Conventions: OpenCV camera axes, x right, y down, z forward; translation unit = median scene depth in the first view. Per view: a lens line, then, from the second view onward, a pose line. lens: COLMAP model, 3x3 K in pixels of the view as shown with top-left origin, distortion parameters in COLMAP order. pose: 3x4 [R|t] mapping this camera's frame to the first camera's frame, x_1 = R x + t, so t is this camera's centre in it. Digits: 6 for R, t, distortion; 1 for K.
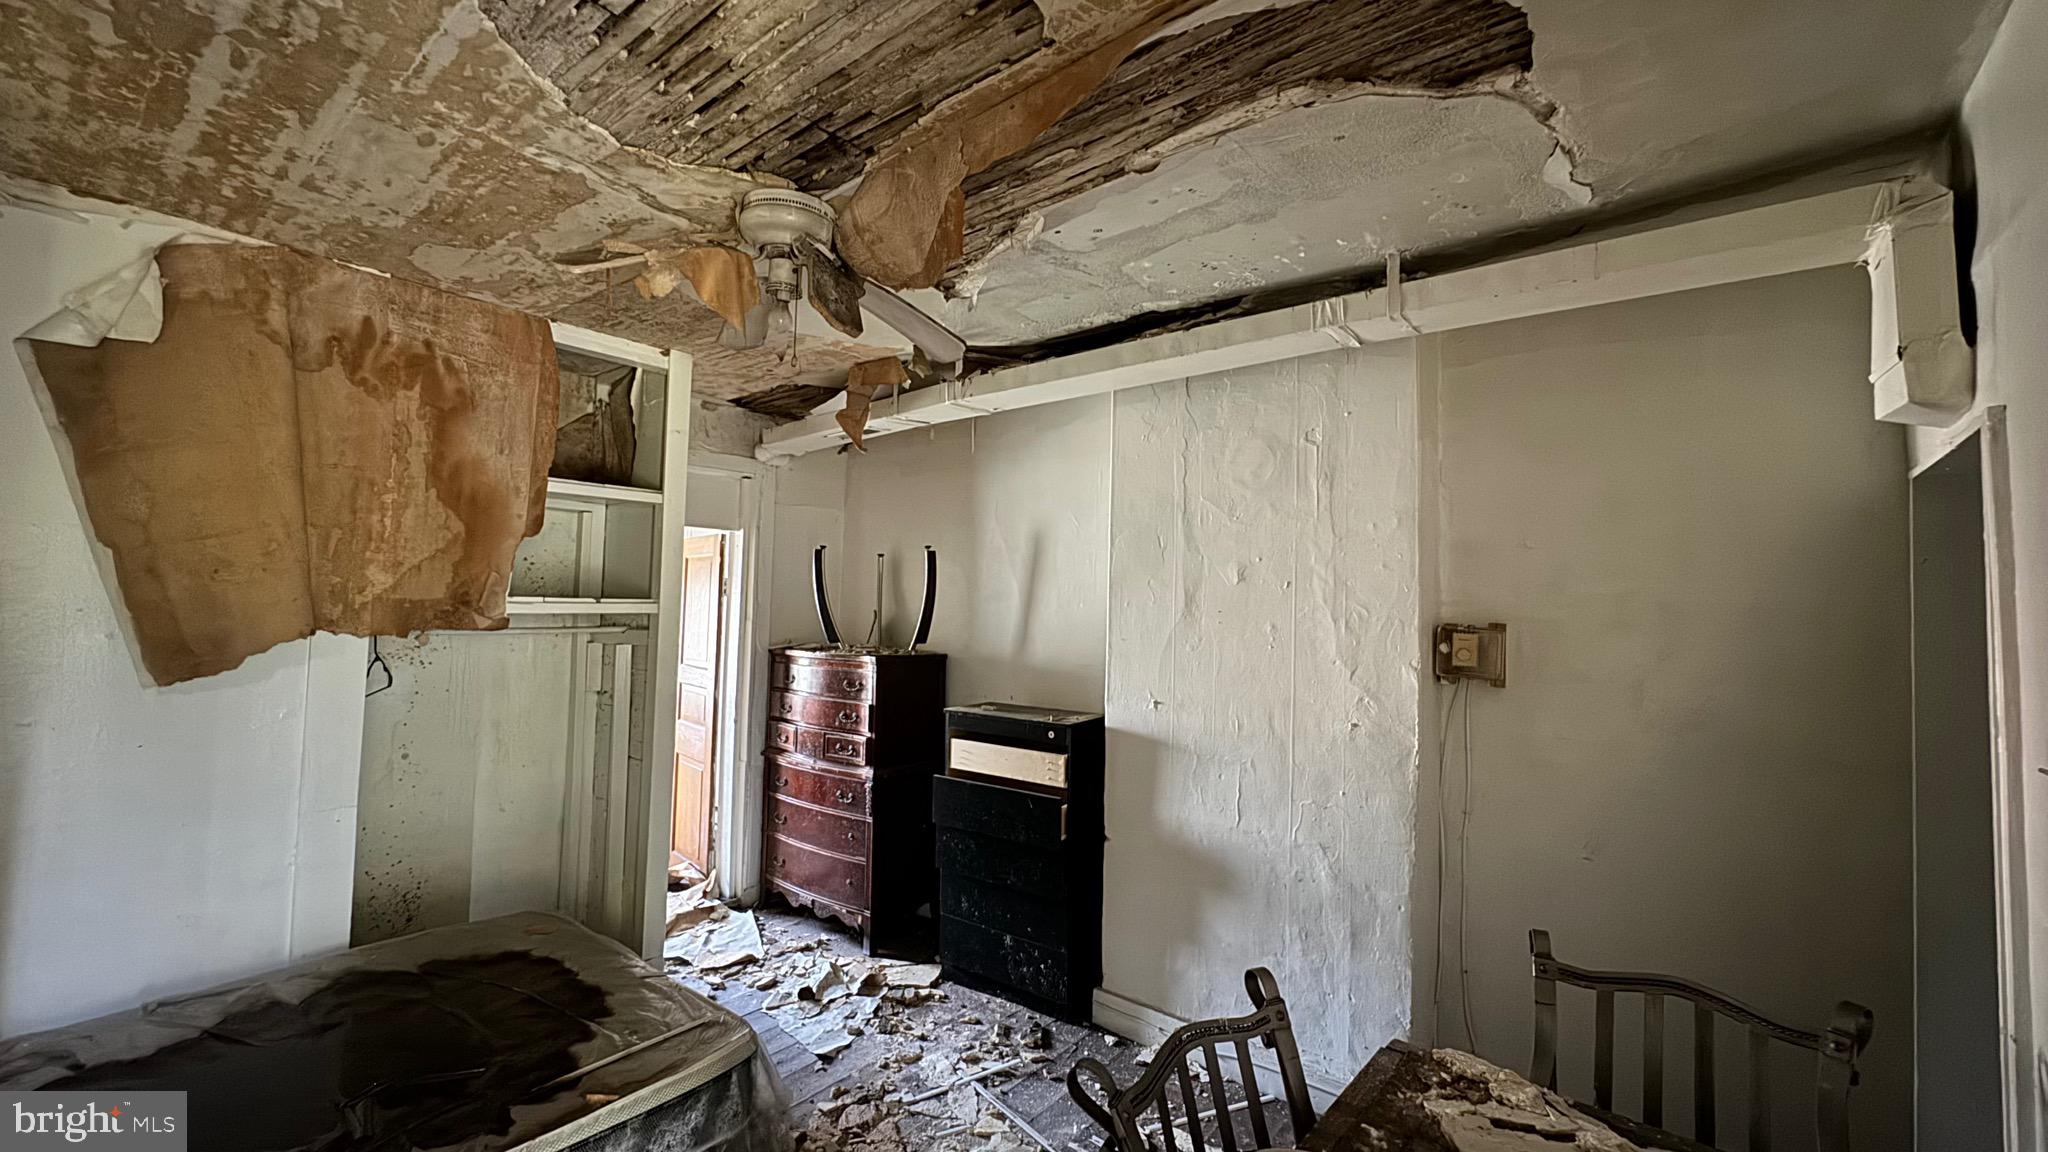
lens RADIAL K [[811.8, 0, 1025.8], [0, 811.8, 576.5], [0, 0, 1]] dist [0.002223, 0.000094]
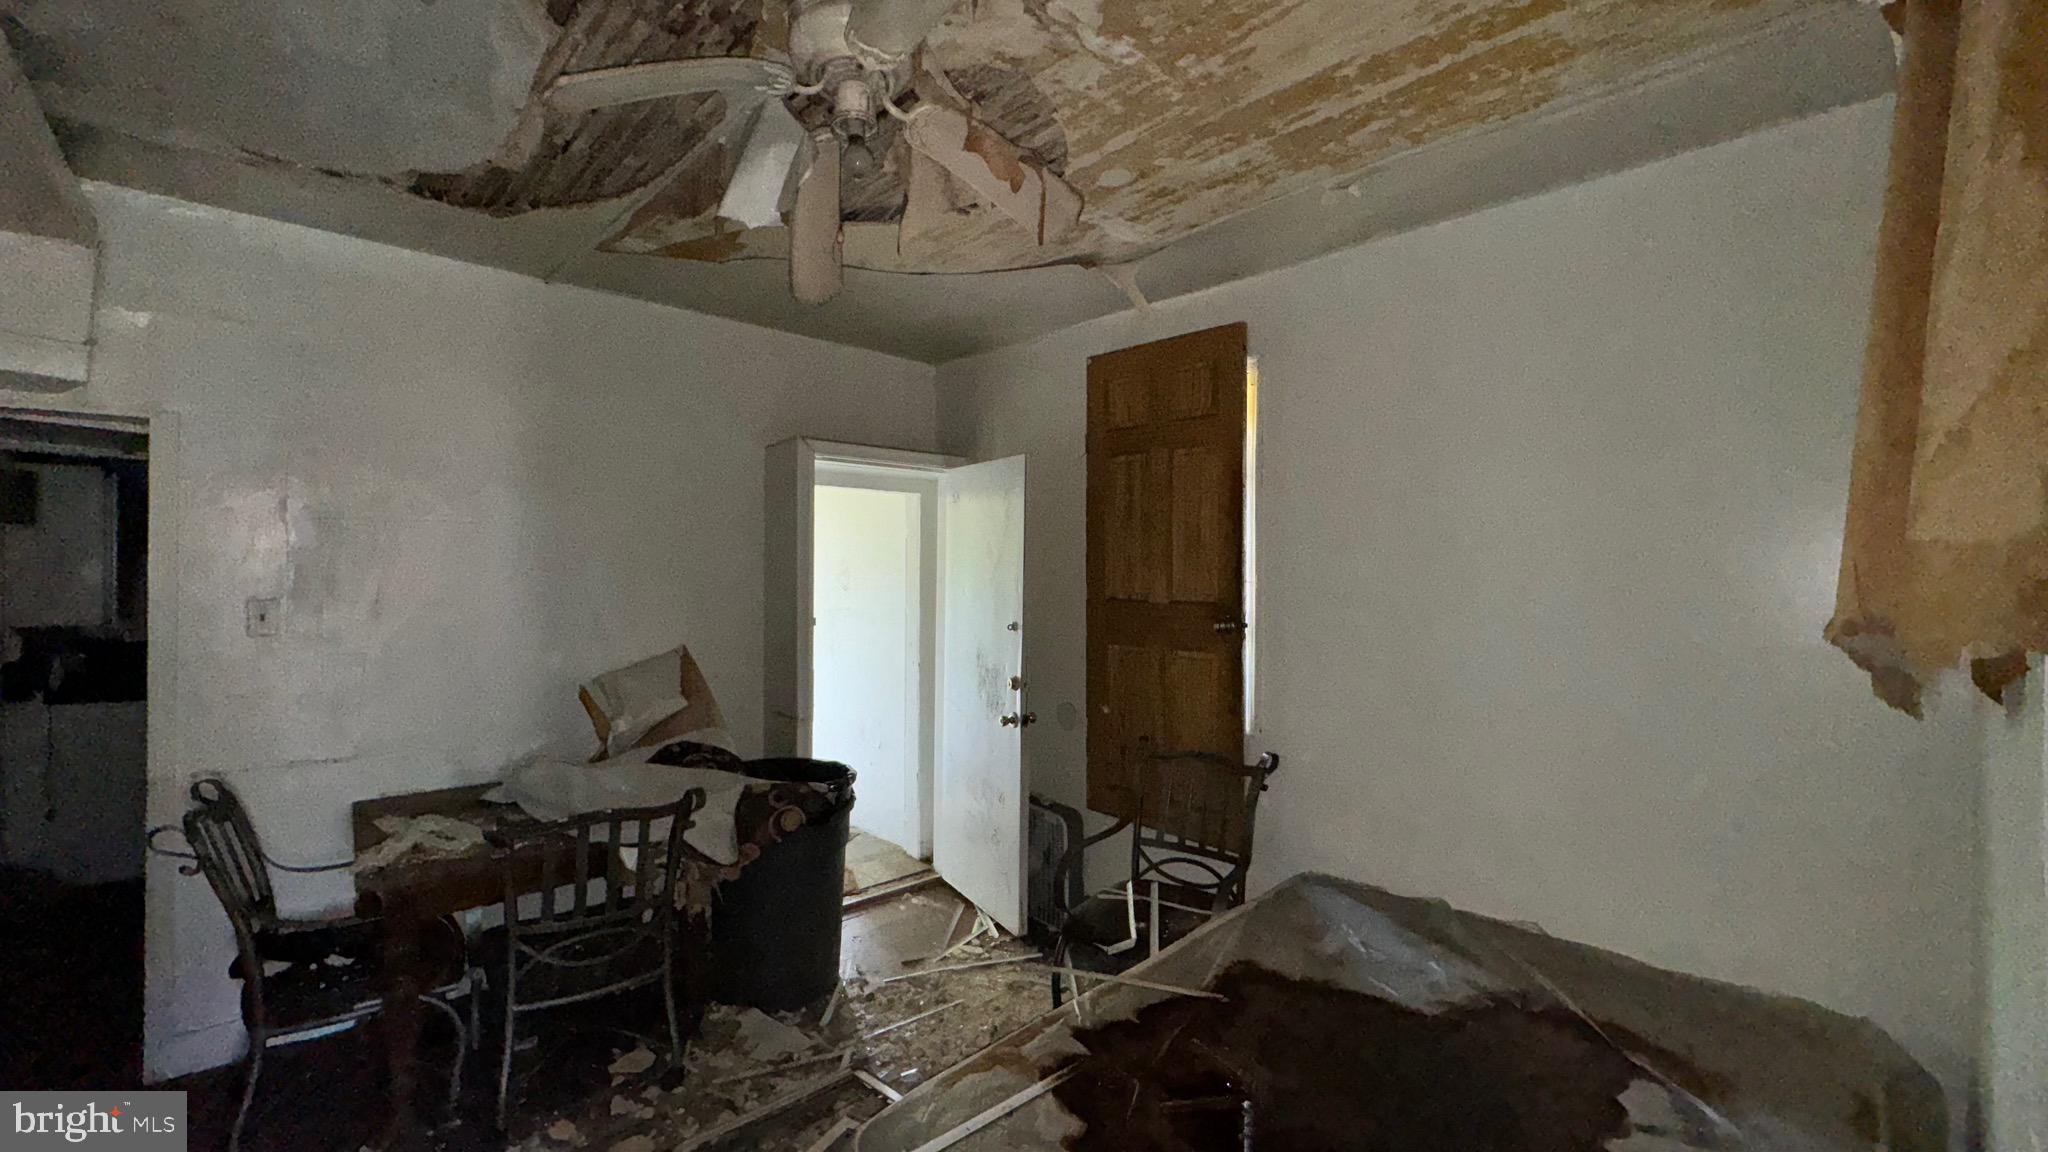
lens RADIAL K [[811.8, 0, 1022.7], [0, 811.8, 576.3], [0, 0, 1]] dist [0.002223, 0.000094]
pose [[-0.990866, -0.016504, 0.133833, -0.682411], [-0.022118, 0.998932, -0.040574, 0.096028], [-0.133020, -0.043164, -0.990173, 2.070486]]
